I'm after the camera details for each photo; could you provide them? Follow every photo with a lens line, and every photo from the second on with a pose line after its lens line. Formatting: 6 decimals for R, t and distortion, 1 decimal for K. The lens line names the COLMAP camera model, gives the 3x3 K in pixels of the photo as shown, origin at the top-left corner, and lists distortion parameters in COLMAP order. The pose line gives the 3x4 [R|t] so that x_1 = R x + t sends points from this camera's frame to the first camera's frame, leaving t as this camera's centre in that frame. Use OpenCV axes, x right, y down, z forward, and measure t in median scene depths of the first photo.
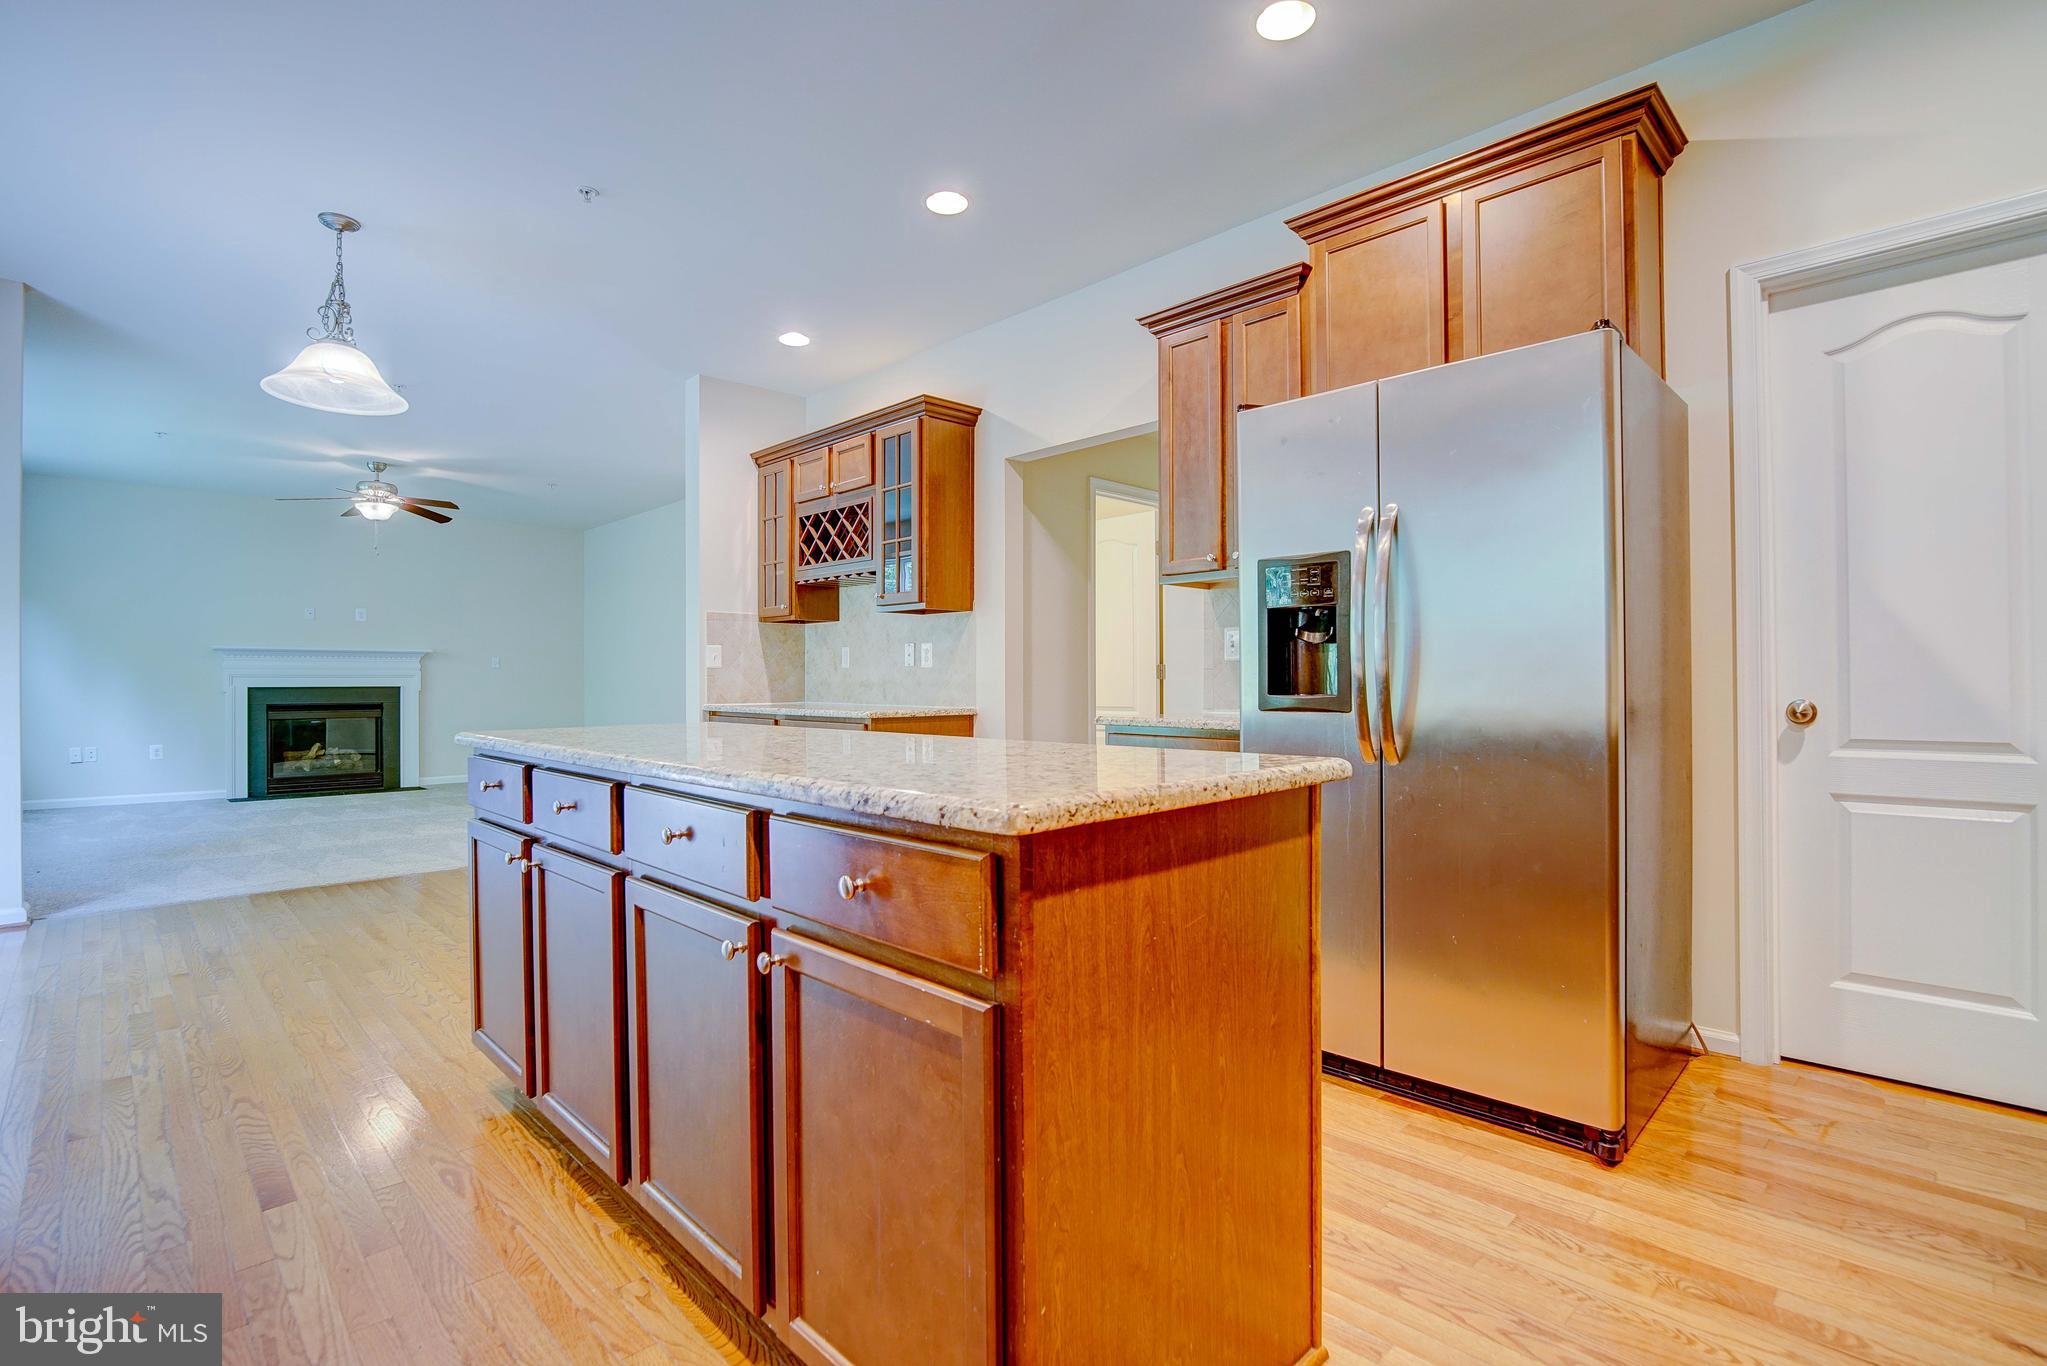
lens RADIAL K [[949.2, 0, 1019.8], [0, 949.2, 684.6], [0, 0, 1]] dist [-0.024693, 0.001268]
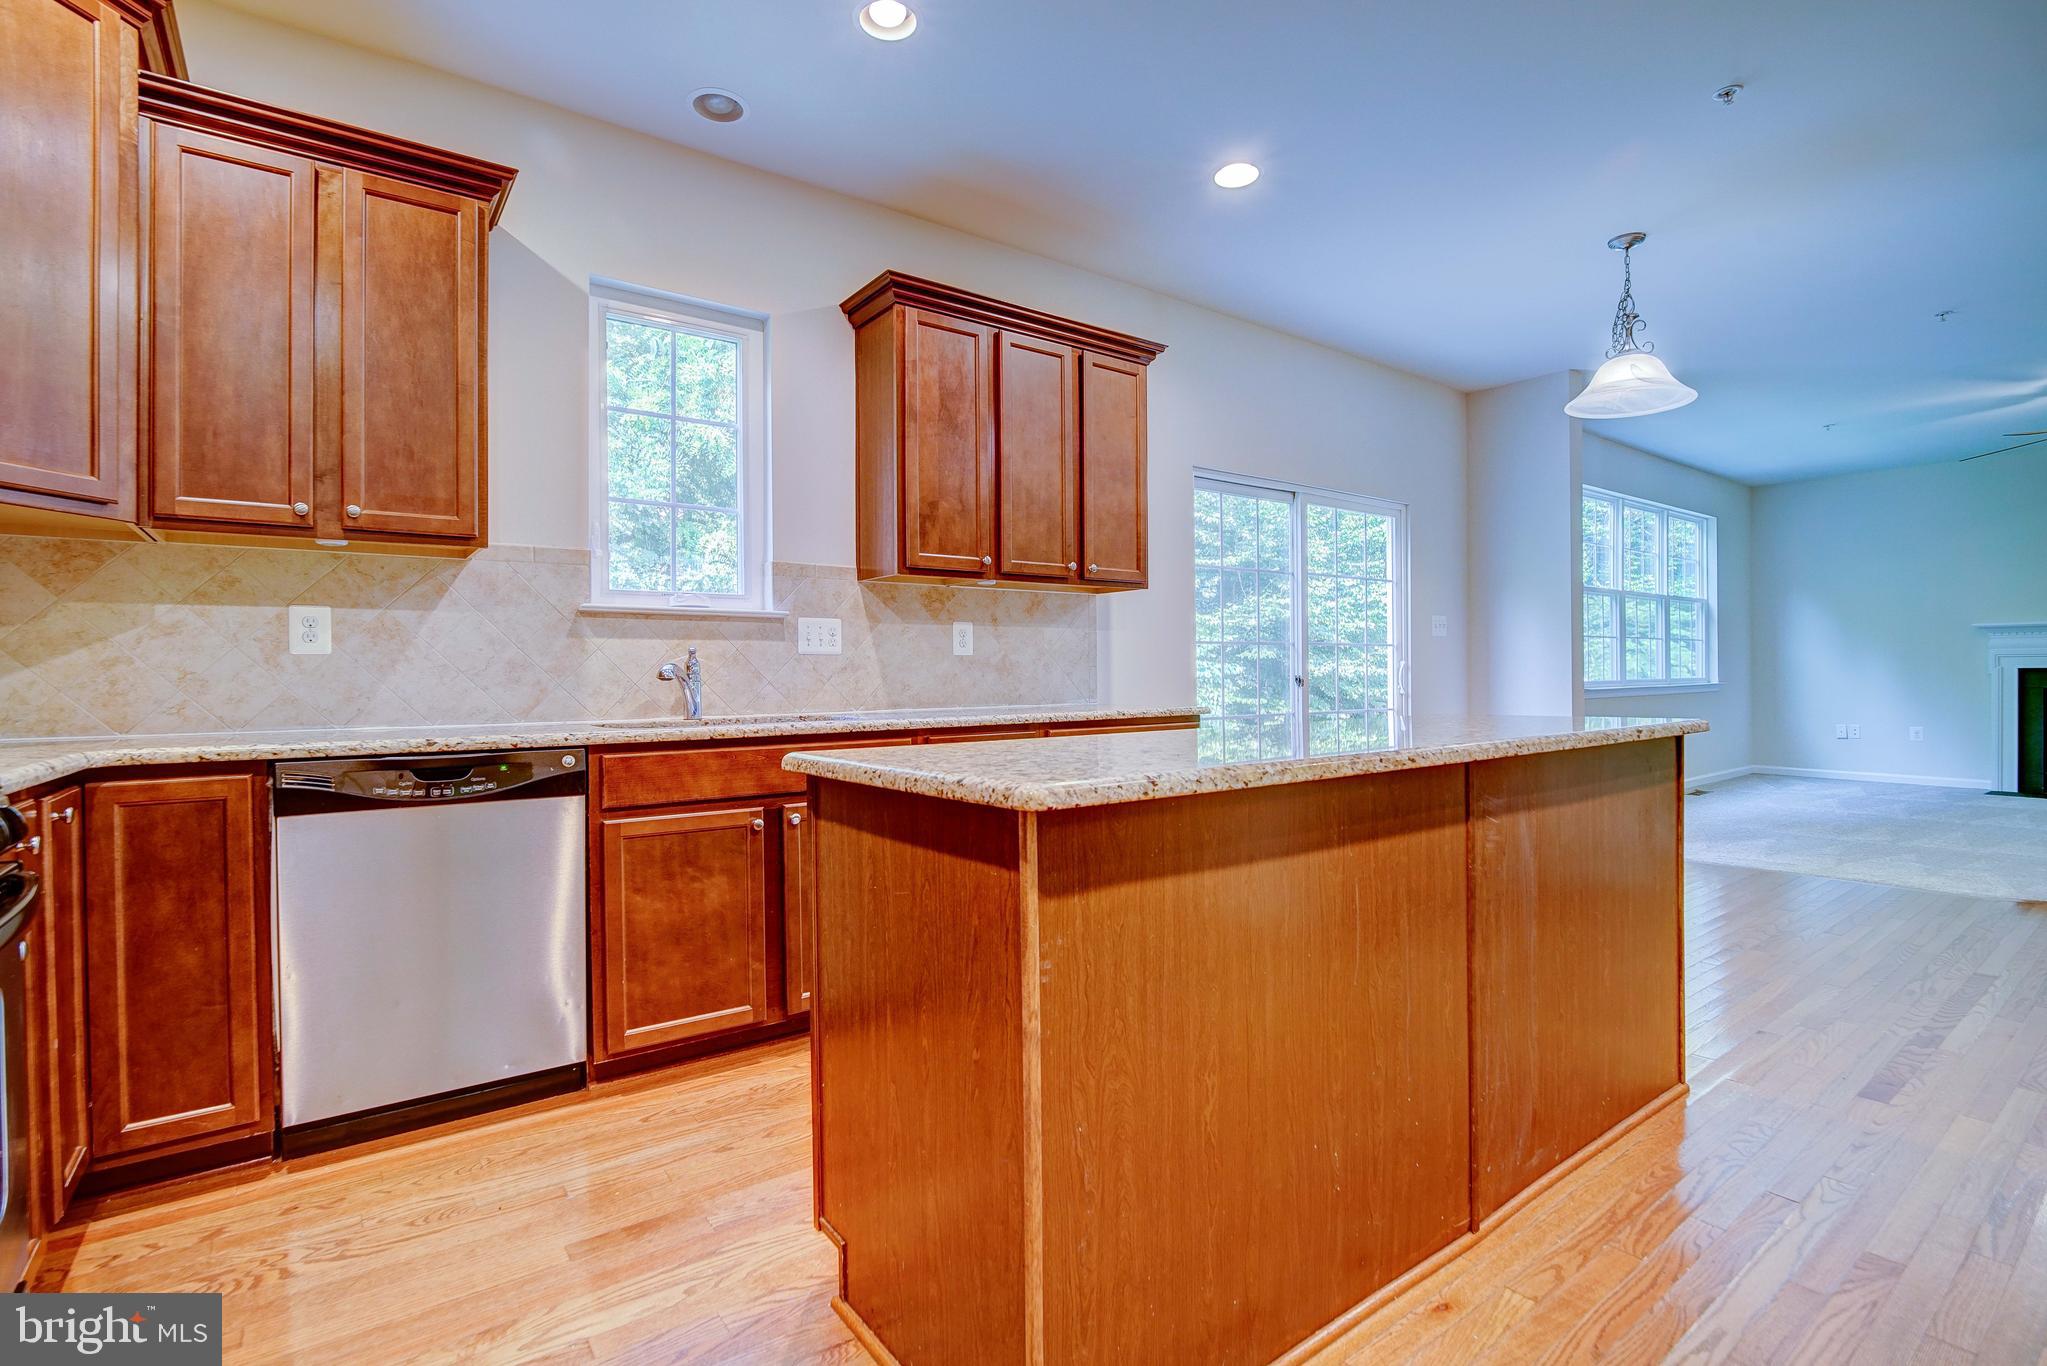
lens RADIAL K [[949.2, 0, 1016.9], [0, 949.2, 683.4], [0, 0, 1]] dist [-0.024693, 0.001268]
pose [[-0.143496, 0.013624, -0.989557, 0.950172], [0.008231, 0.999887, 0.012573, -0.009845], [0.989617, -0.006341, -0.143592, 0.964313]]
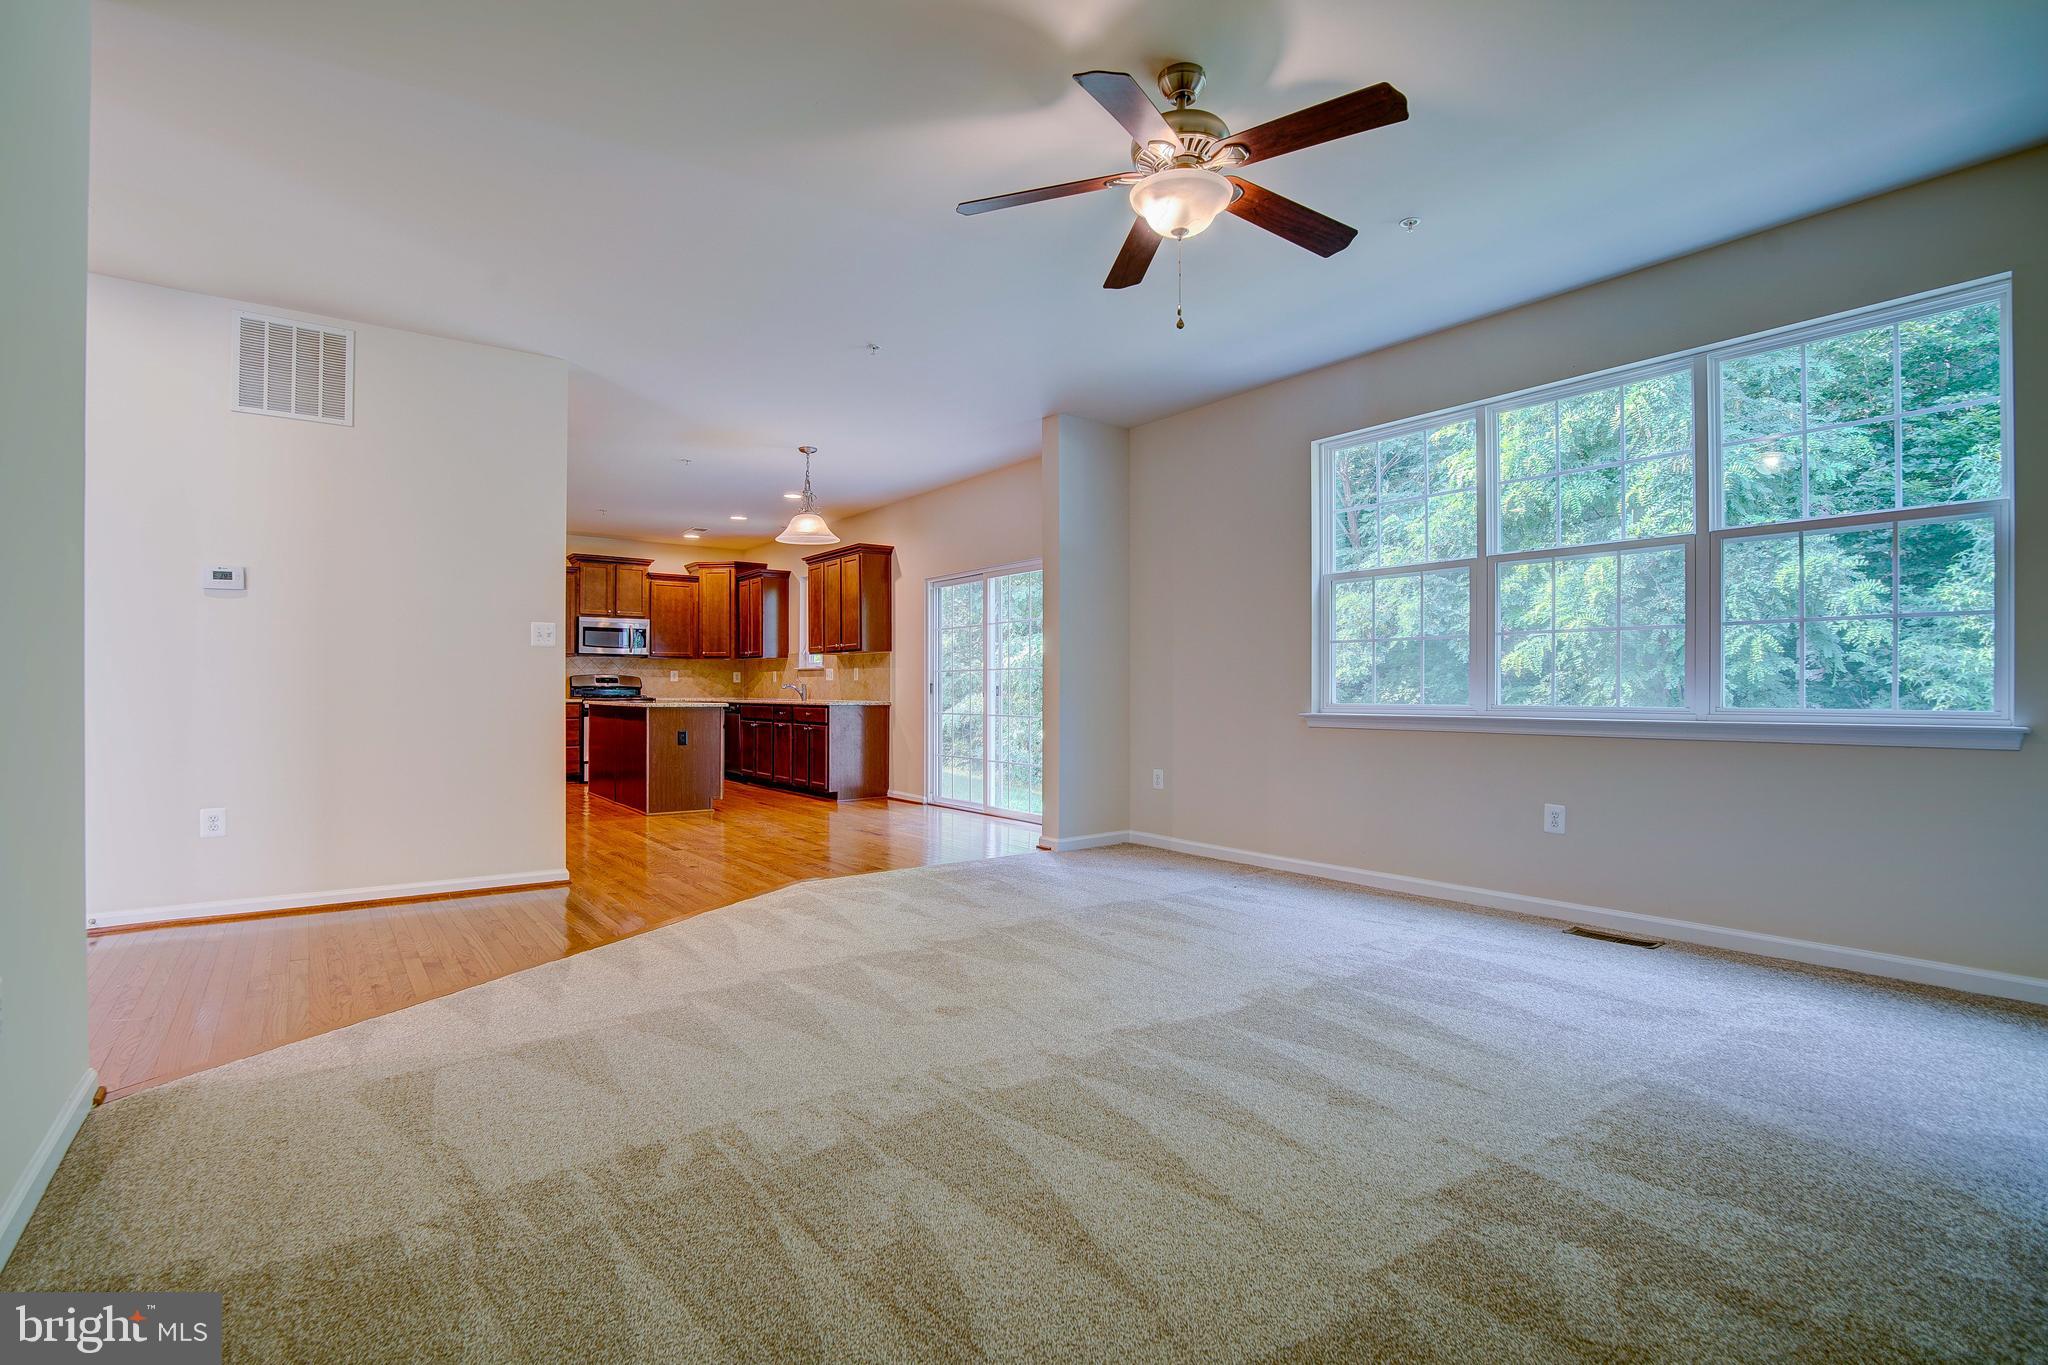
lens RADIAL K [[949.7, 0, 1012.3], [0, 949.7, 688.4], [0, 0, 1]] dist [-0.024693, 0.001268]
pose [[-0.990928, 0.003631, 0.134345, -3.025795], [0.004120, 0.999986, 0.003363, -0.016796], [-0.134331, 0.003886, -0.990929, 6.185124]]
